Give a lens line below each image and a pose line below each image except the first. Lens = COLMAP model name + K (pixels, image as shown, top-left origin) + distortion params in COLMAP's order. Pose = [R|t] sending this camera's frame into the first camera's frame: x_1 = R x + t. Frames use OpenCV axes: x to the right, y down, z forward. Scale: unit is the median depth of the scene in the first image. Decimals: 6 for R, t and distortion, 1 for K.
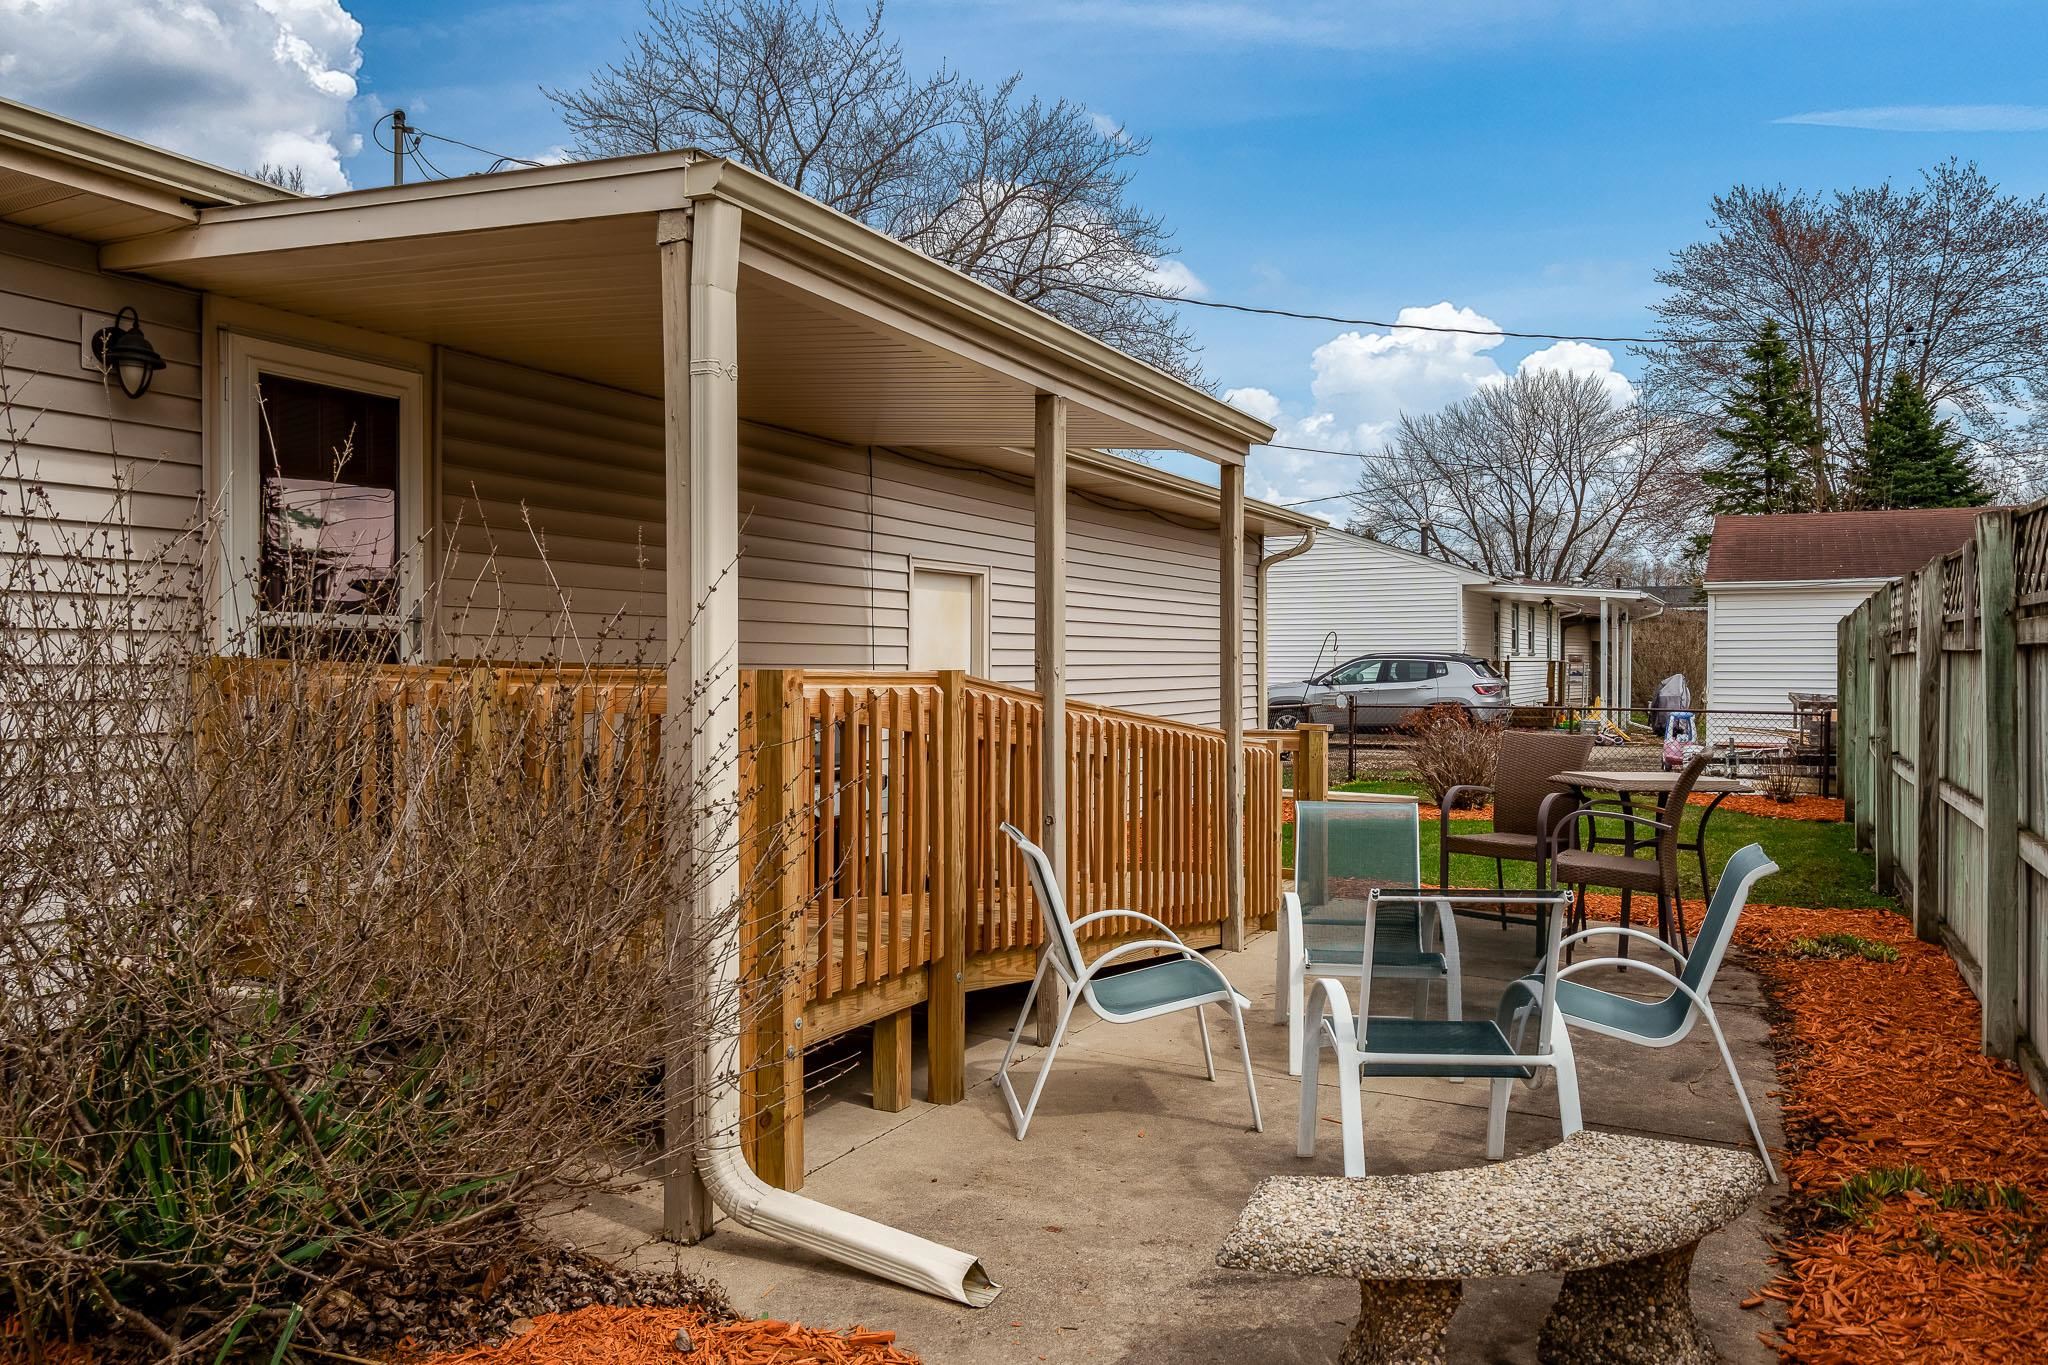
lens RADIAL K [[1427.9, 0, 1084.0], [0, 1427.9, 659.4], [0, 0, 1]] dist [0.001972, 0.001589]
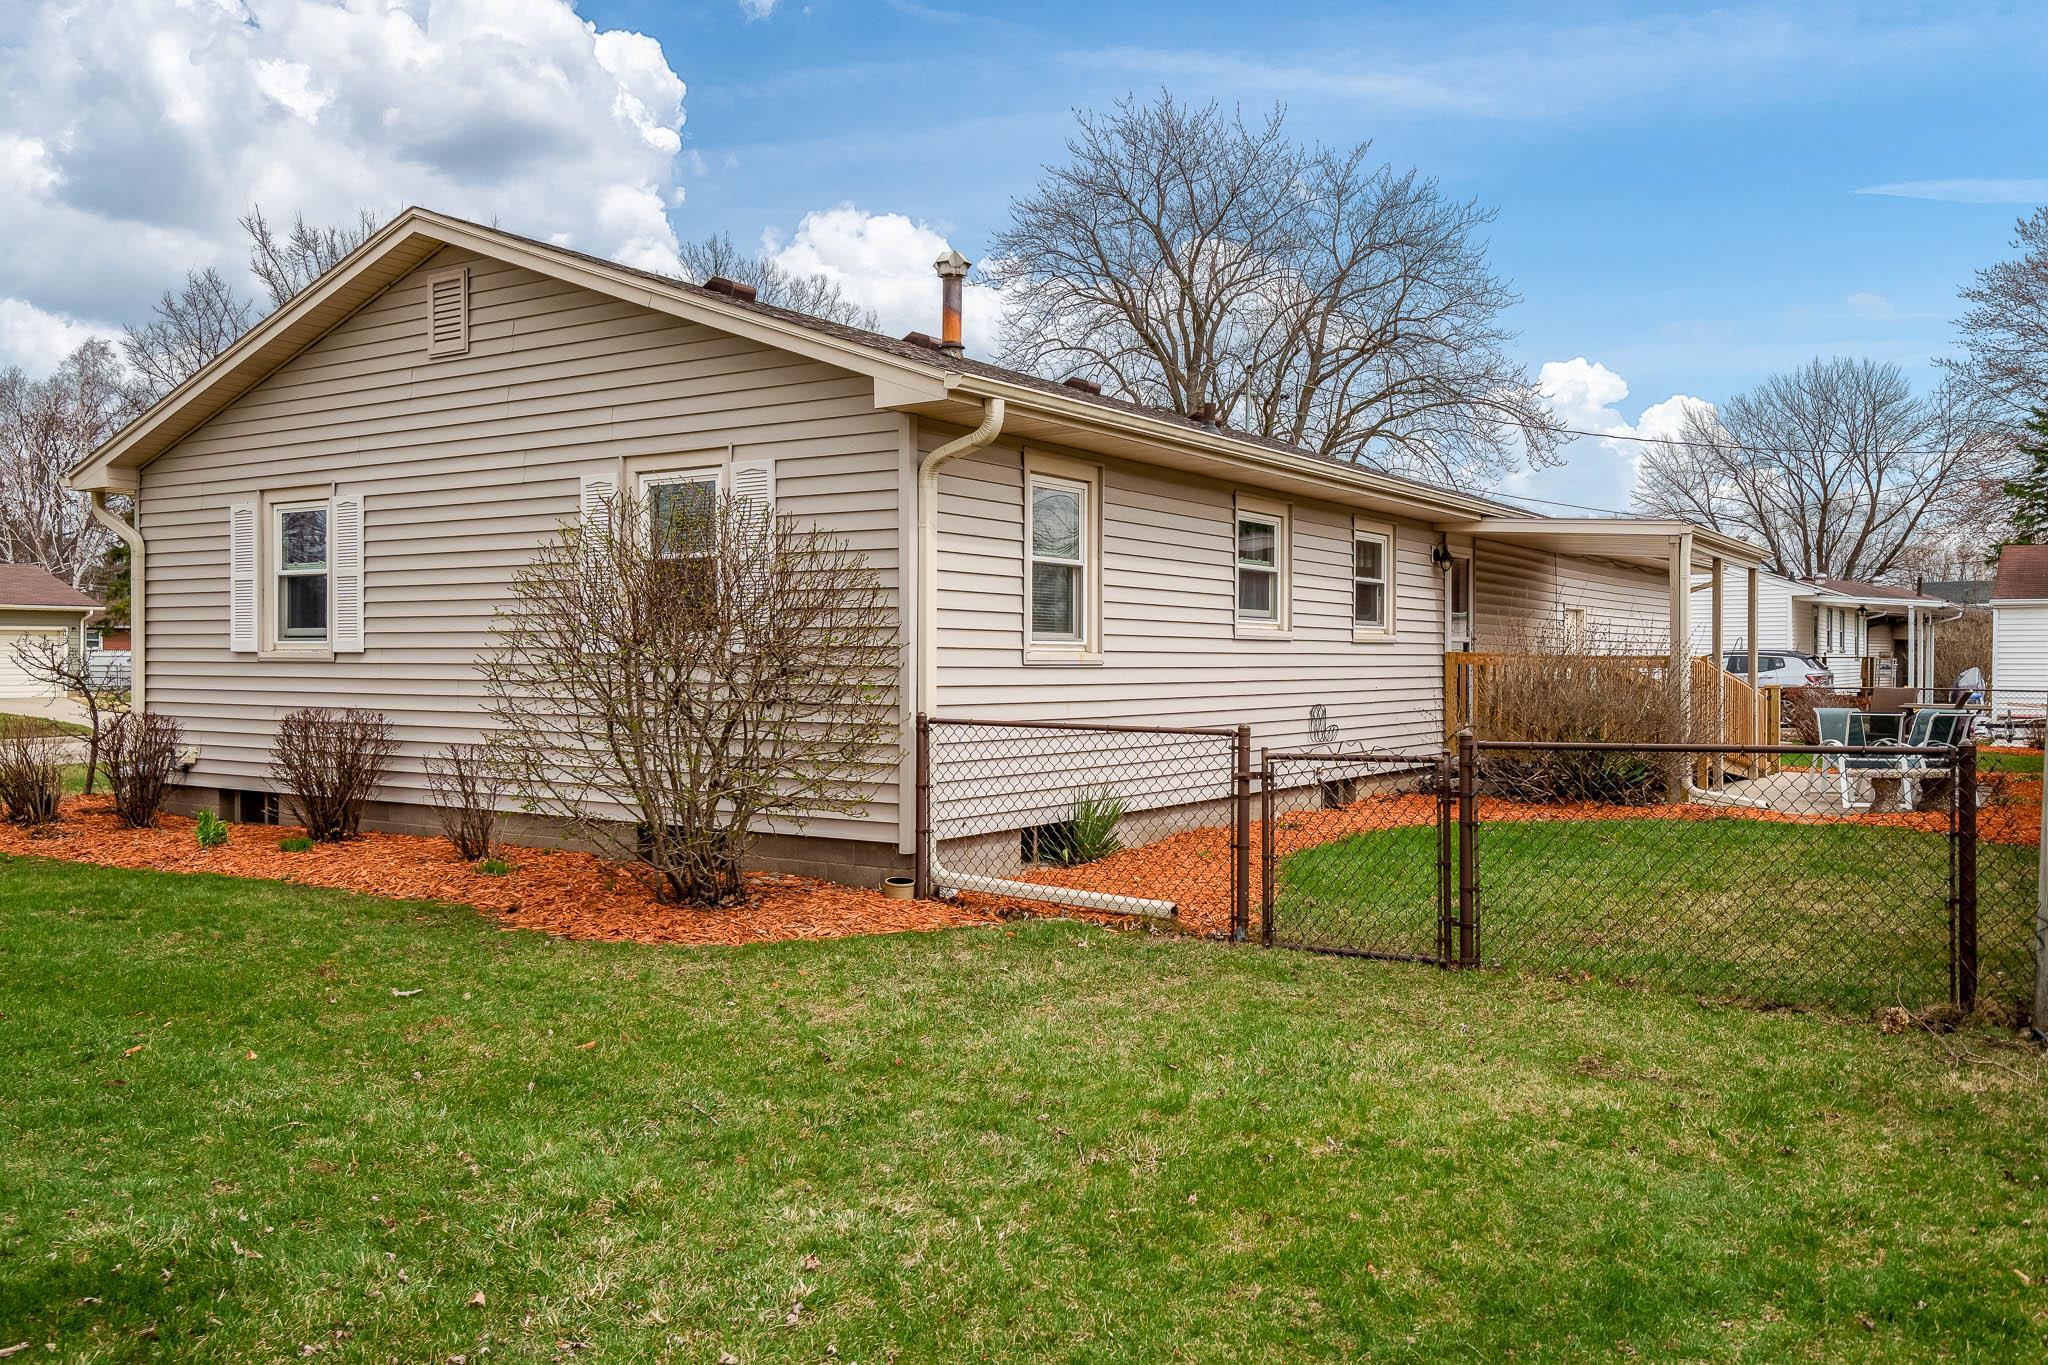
lens RADIAL K [[1563.2, 0, 1024.0], [0, 1563.2, 682.5], [0, 0, 1]] dist [-0.082118, 0.066341]
pose [[0.985737, 0.001329, -0.168290, -0.105472], [0.001257, 0.999883, 0.015256, 0.001344], [0.168291, -0.015250, 0.985619, -0.271744]]
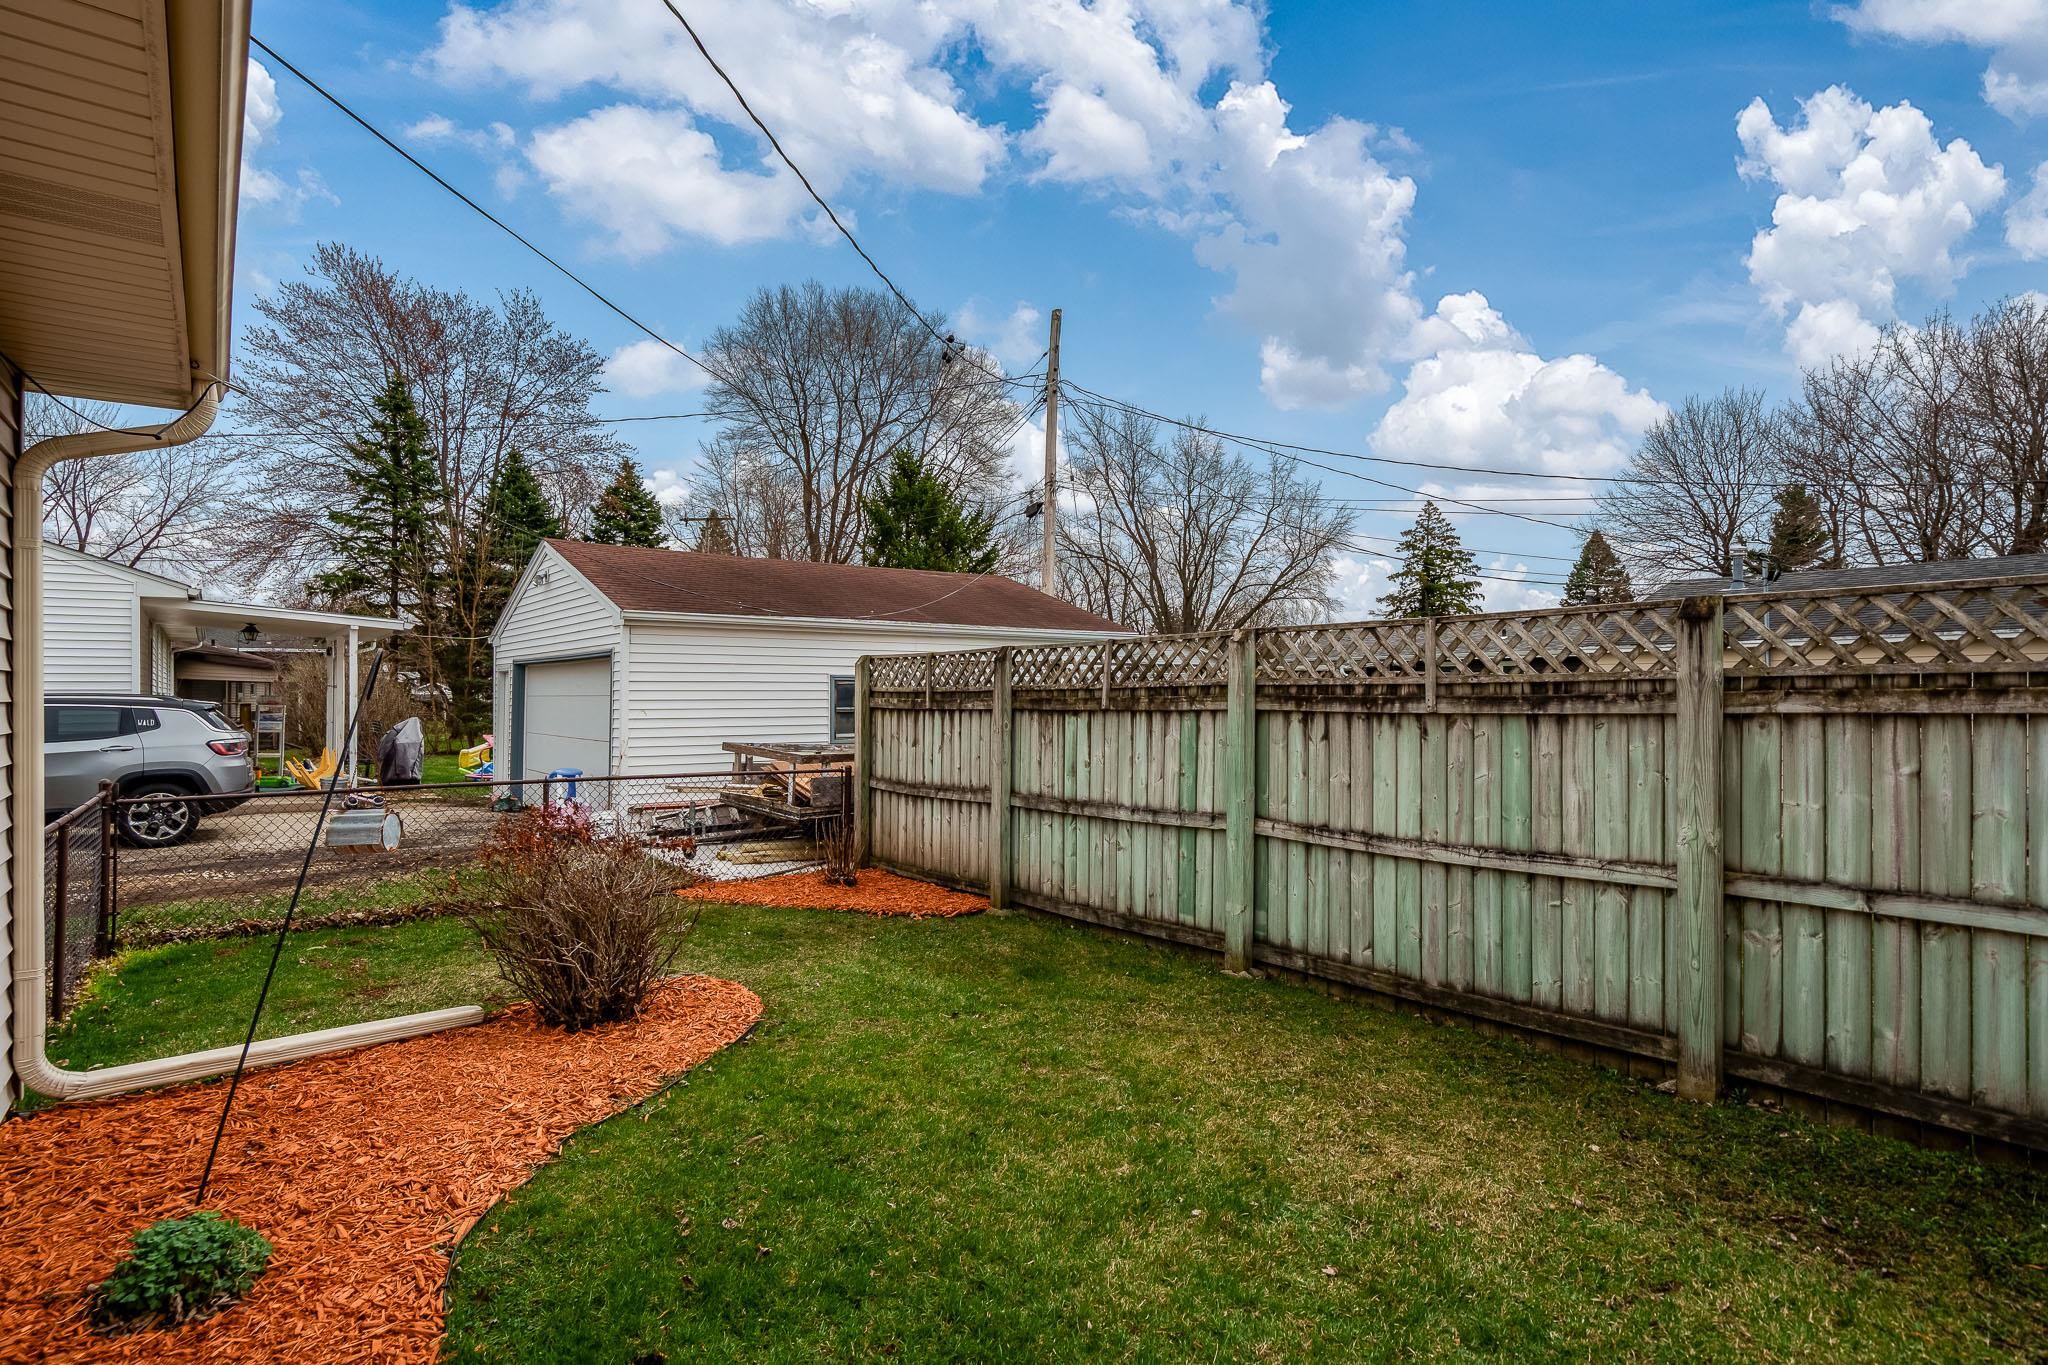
lens RADIAL K [[1052.3, 0, 1028.2], [0, 1052.3, 699.1], [0, 0, 1]] dist [0.000315, 0.000442]
pose [[0.454931, -0.003931, 0.890518, 0.001246], [0.000444, 0.999991, 0.004187, -0.002570], [-0.890527, -0.001509, 0.454929, 0.234417]]
